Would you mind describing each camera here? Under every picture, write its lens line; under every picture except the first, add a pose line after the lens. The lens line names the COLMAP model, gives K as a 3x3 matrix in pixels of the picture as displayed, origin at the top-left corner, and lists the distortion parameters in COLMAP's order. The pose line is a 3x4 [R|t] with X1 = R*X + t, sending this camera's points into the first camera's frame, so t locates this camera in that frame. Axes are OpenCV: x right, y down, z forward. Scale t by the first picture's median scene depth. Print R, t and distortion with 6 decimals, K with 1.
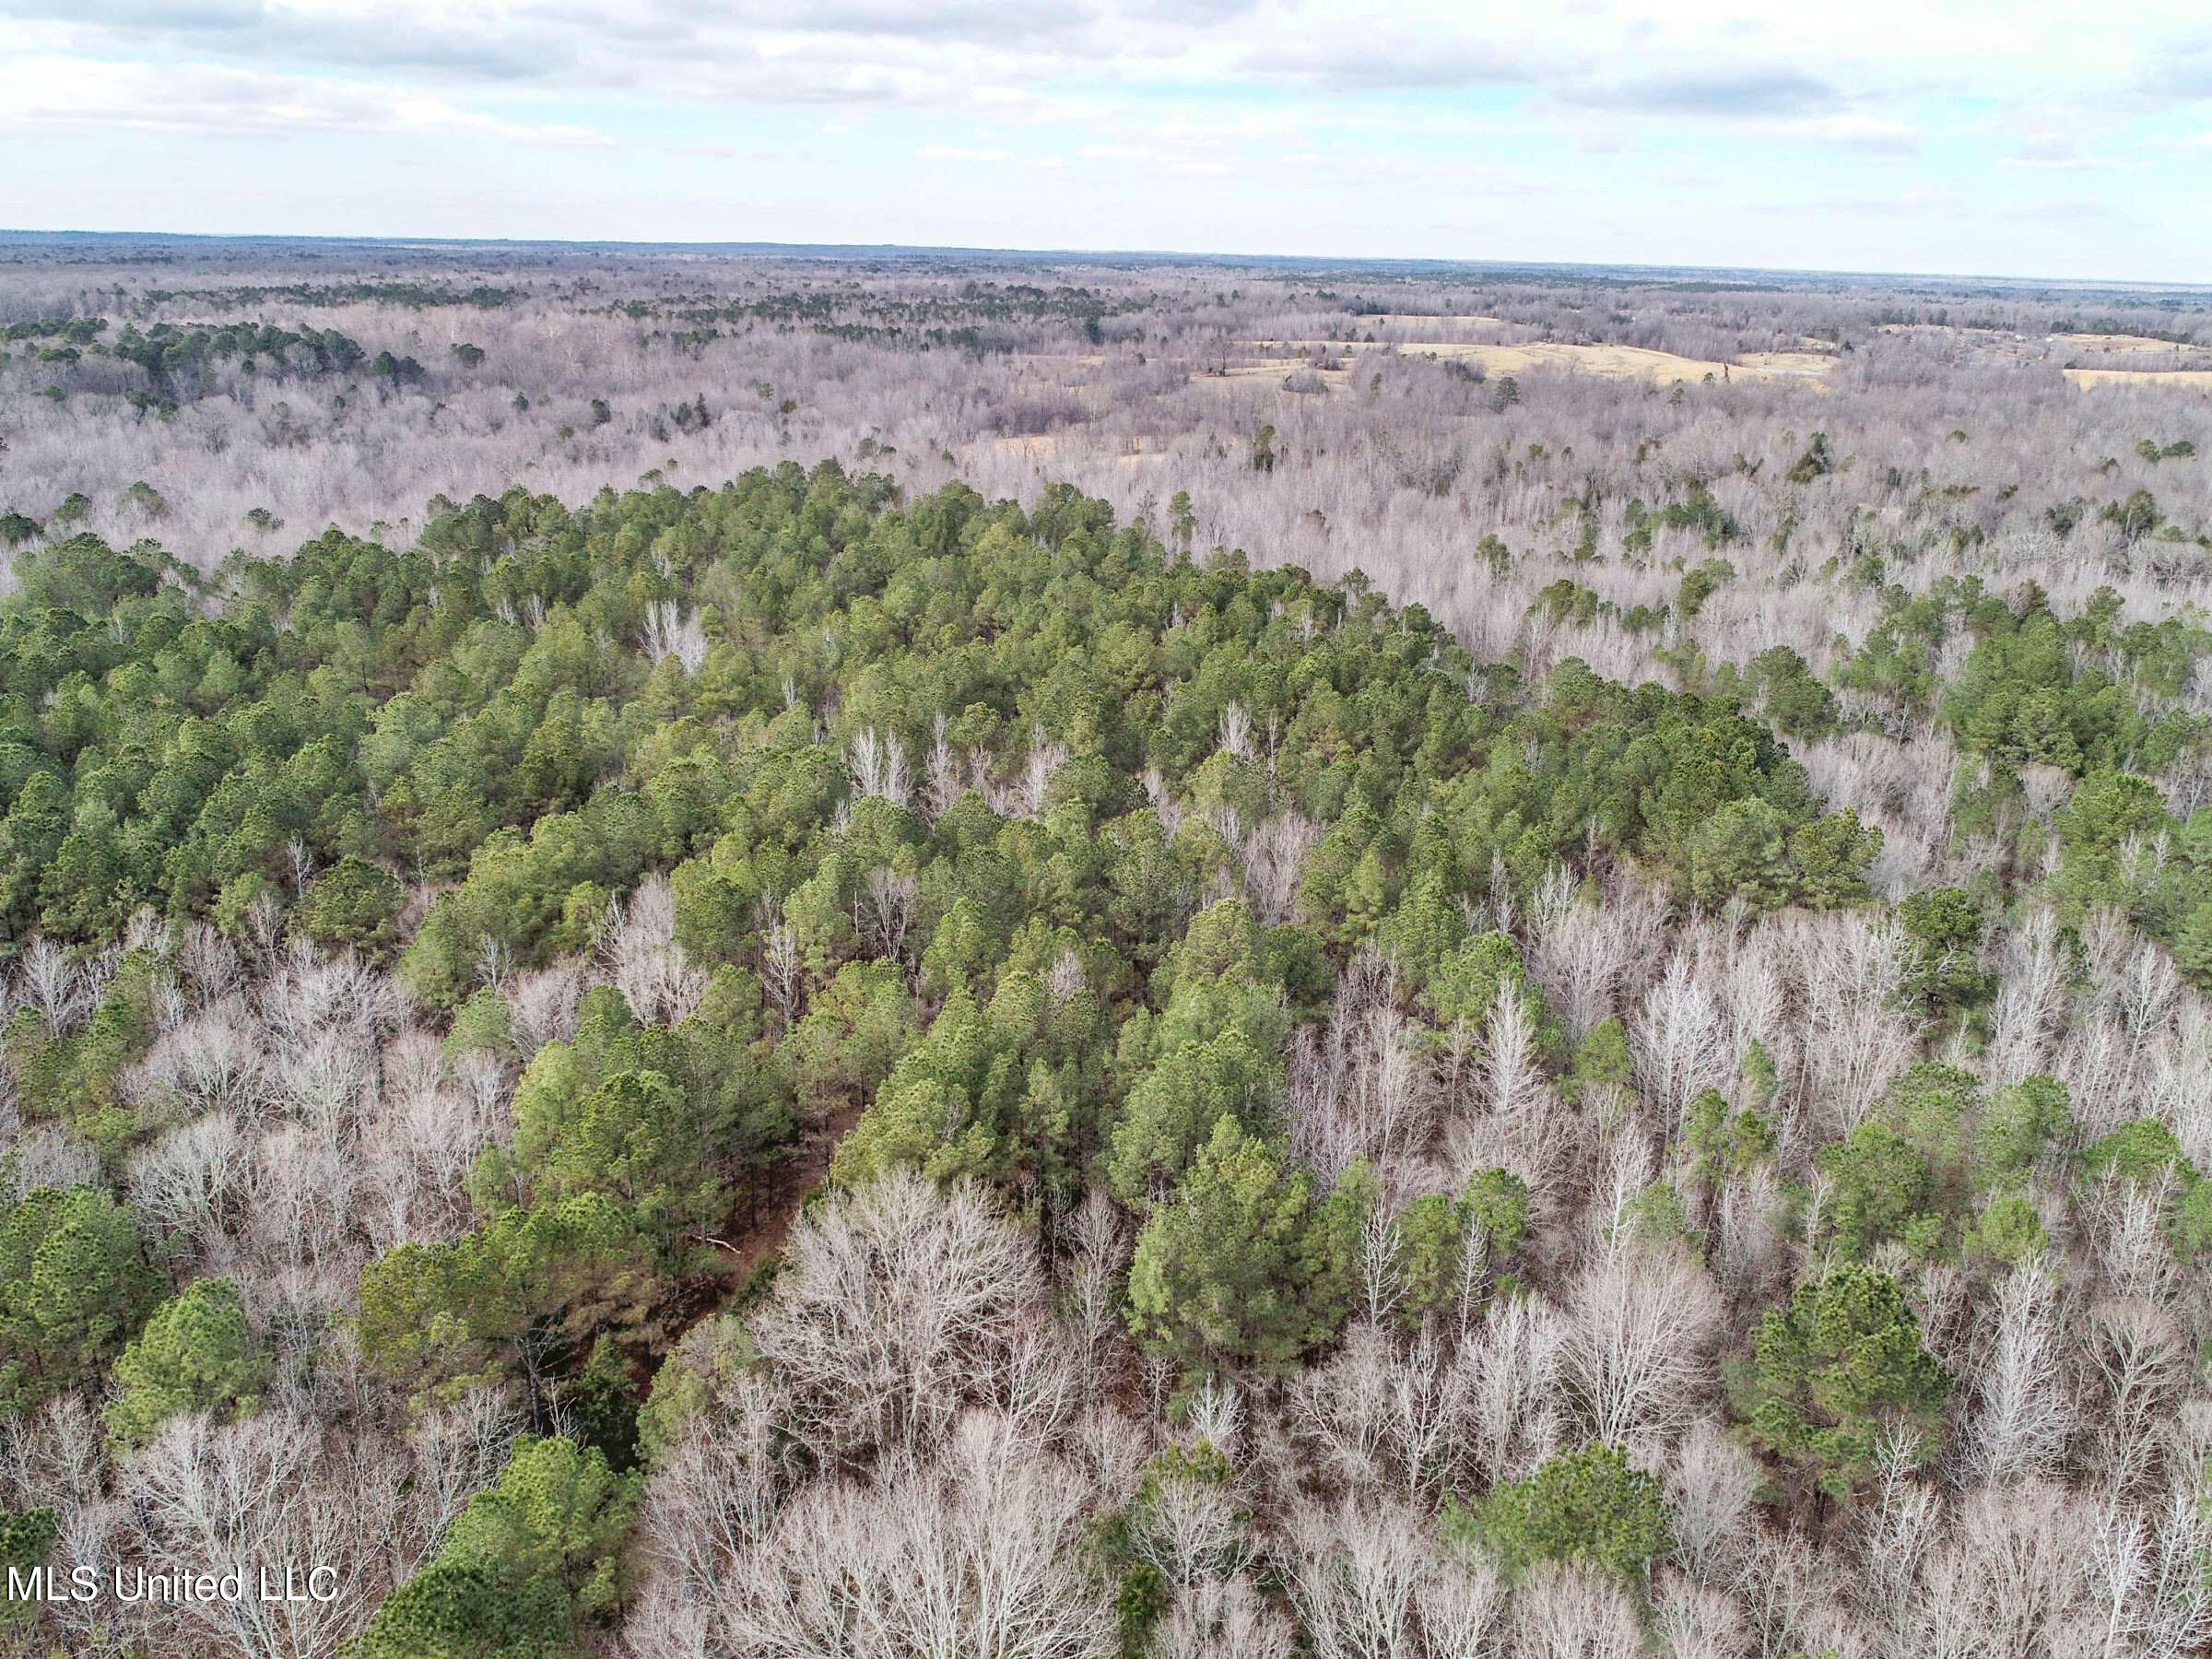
lens RADIAL K [[1671.9, 0, 1119.0], [0, 1671.9, 833.2], [0, 0, 1]] dist [-0.000745, -0.005234]
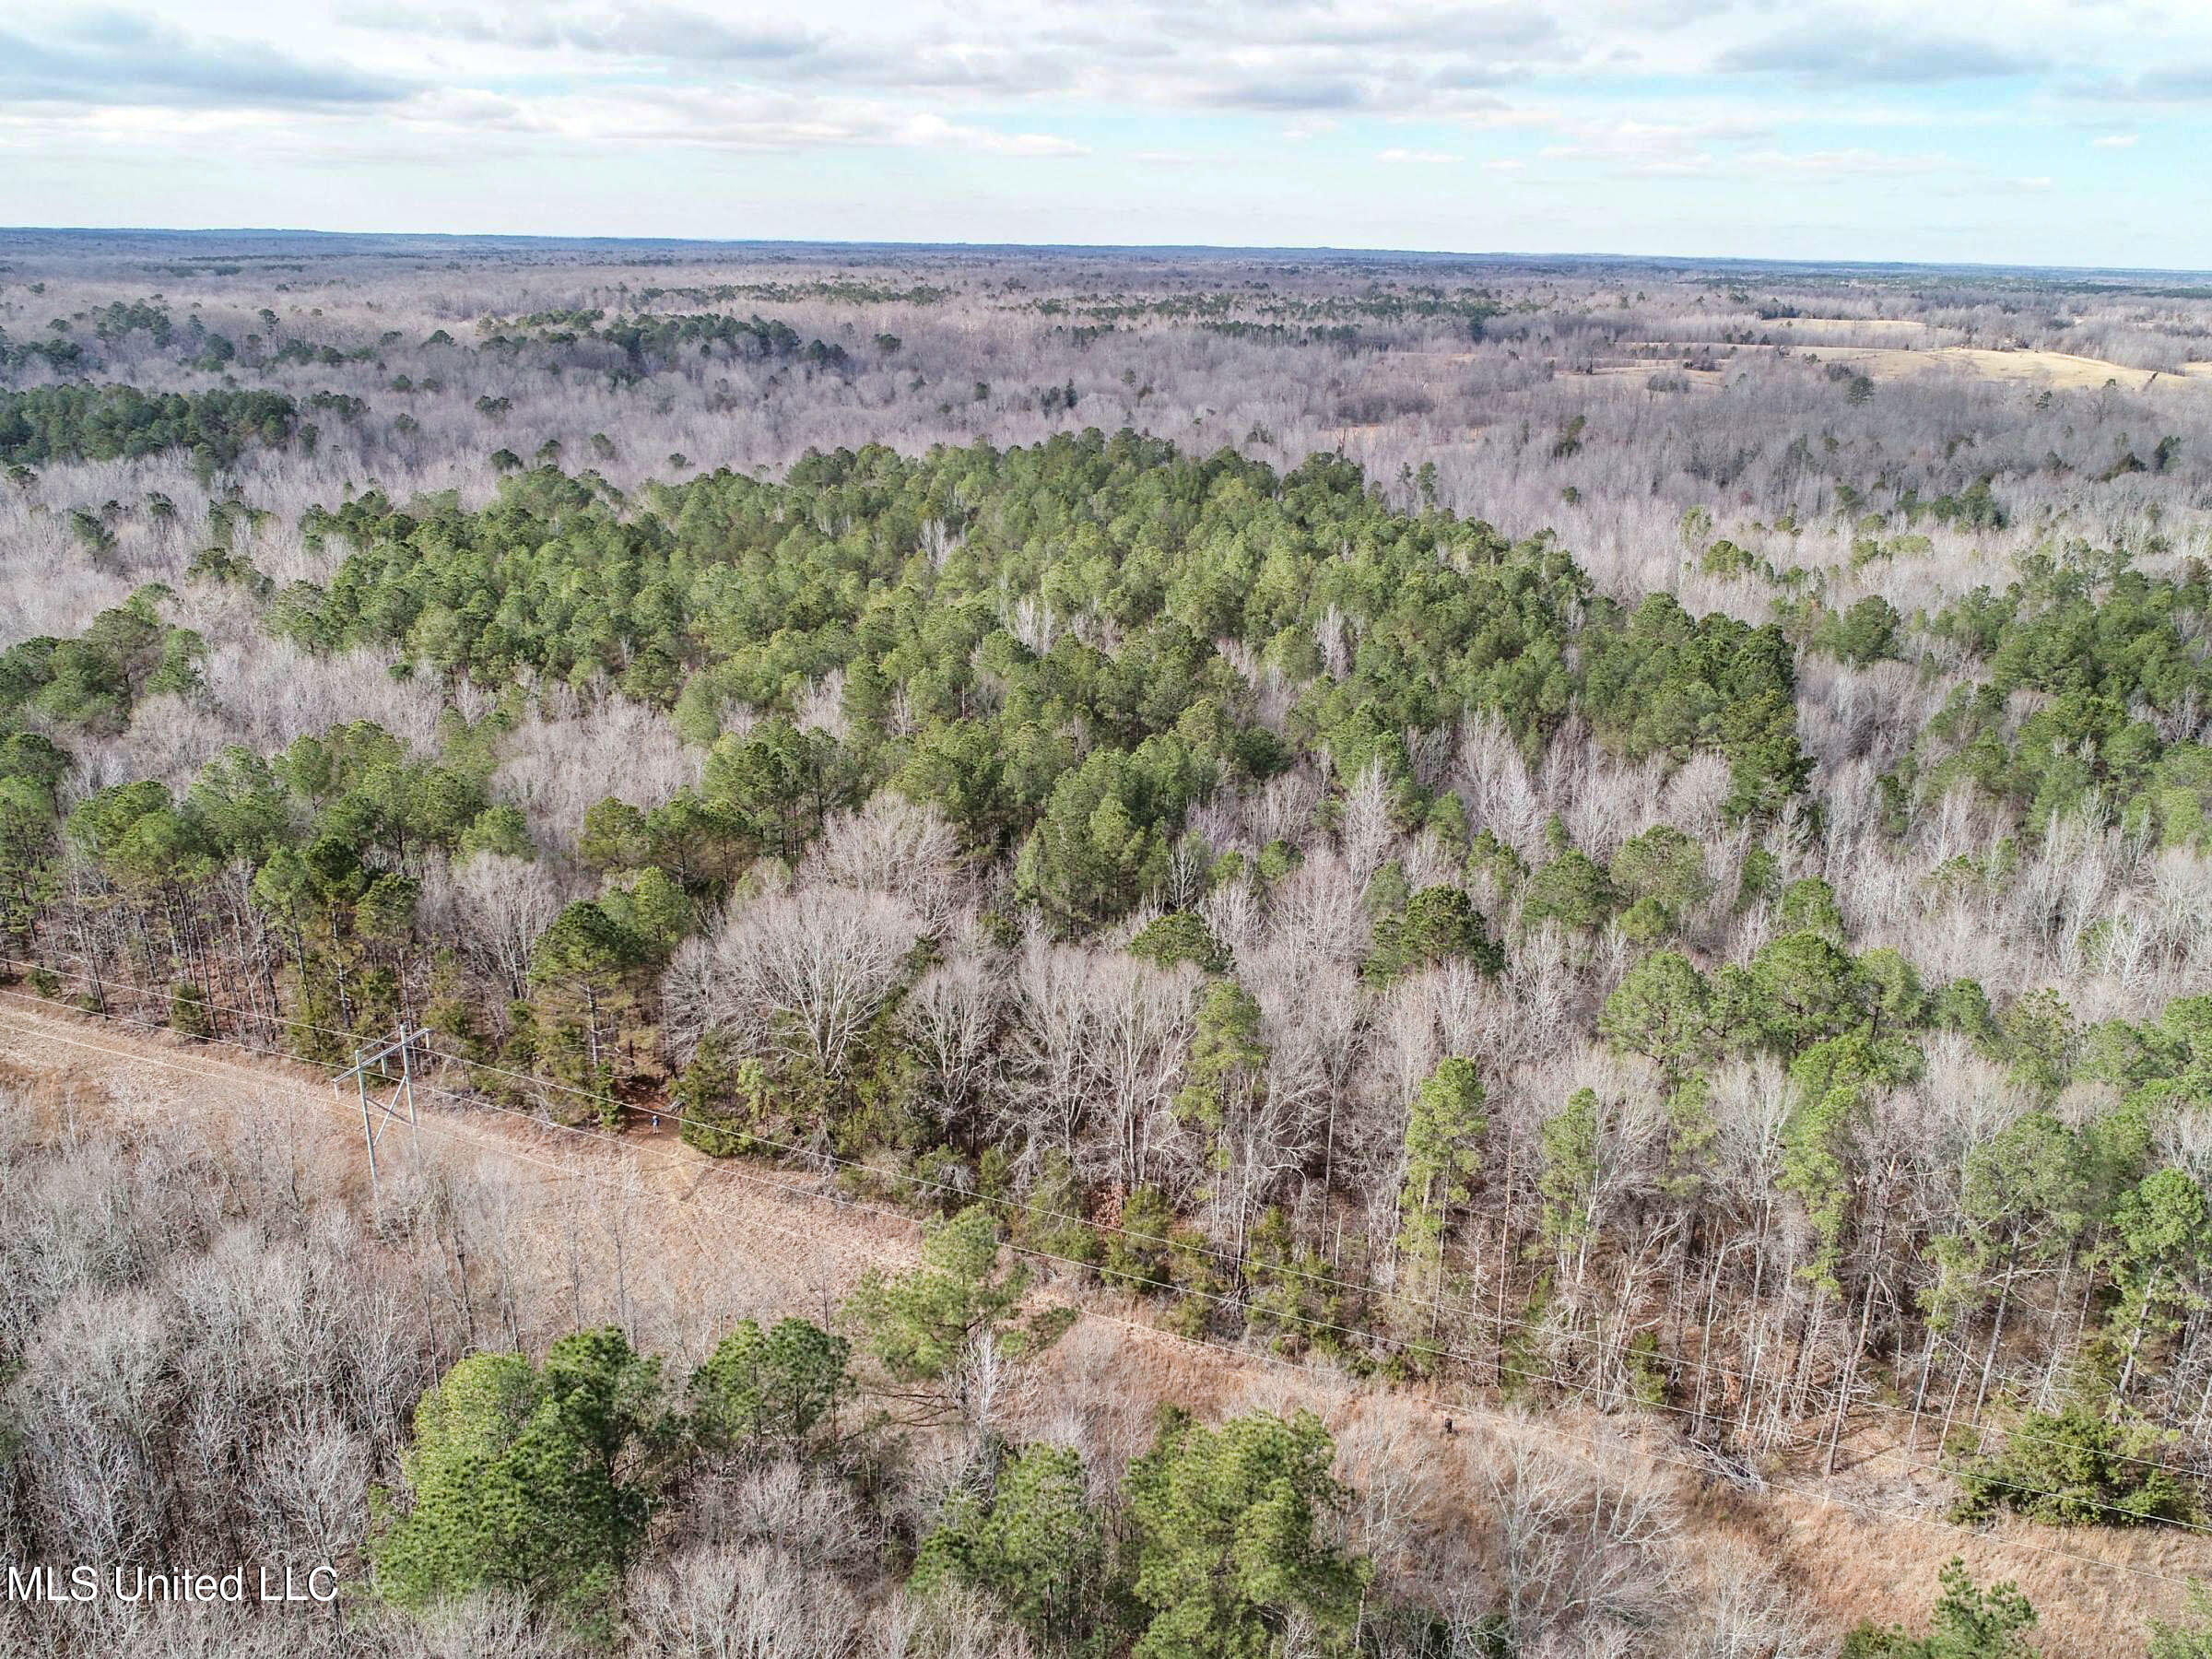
lens RADIAL K [[1671.9, 0, 1137.1], [0, 1671.9, 816.8], [0, 0, 1]] dist [-0.000745, -0.005234]
pose [[0.971436, 0.074168, -0.225415, 0.146823], [-0.076568, 0.997063, -0.001908, 0.063692], [0.224611, 0.019113, 0.974261, -0.172377]]
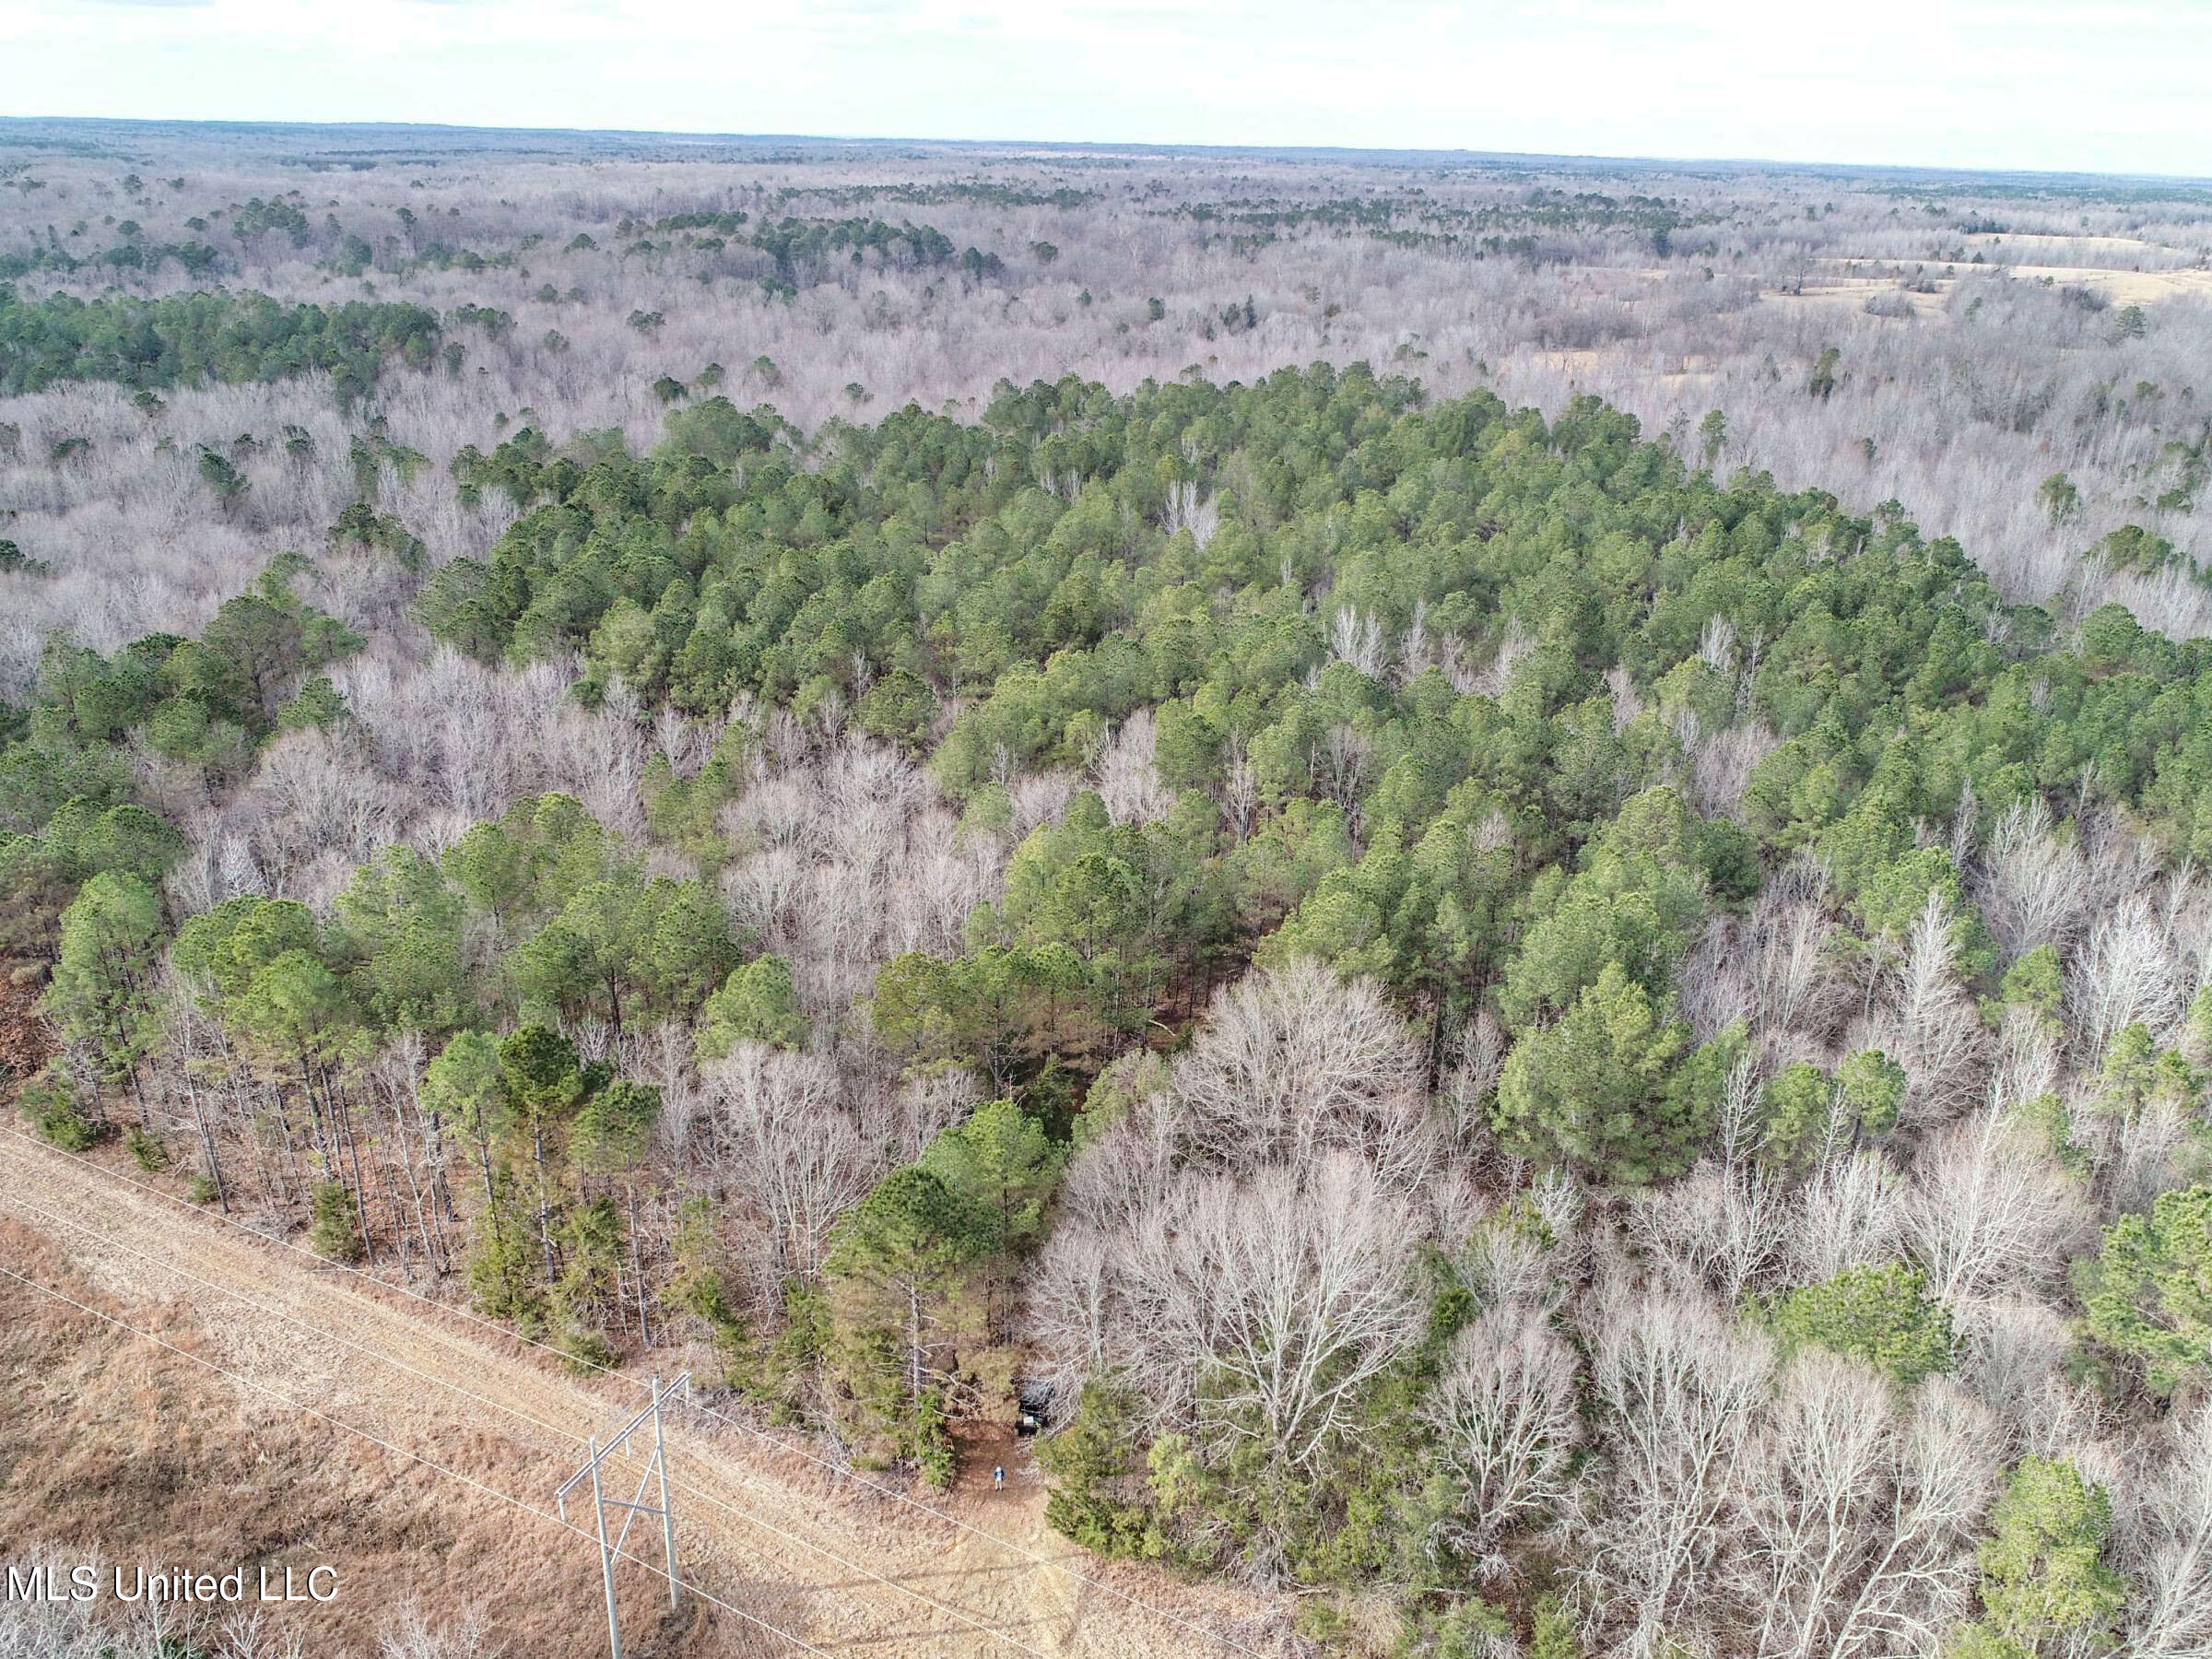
lens RADIAL K [[1671.9, 0, 1117.2], [0, 1671.9, 818.8], [0, 0, 1]] dist [-0.000745, -0.005234]
pose [[0.949768, 0.121123, -0.288565, 0.019864], [-0.108884, 0.992352, 0.058157, 0.015803], [0.293402, -0.023815, 0.955693, -0.044339]]
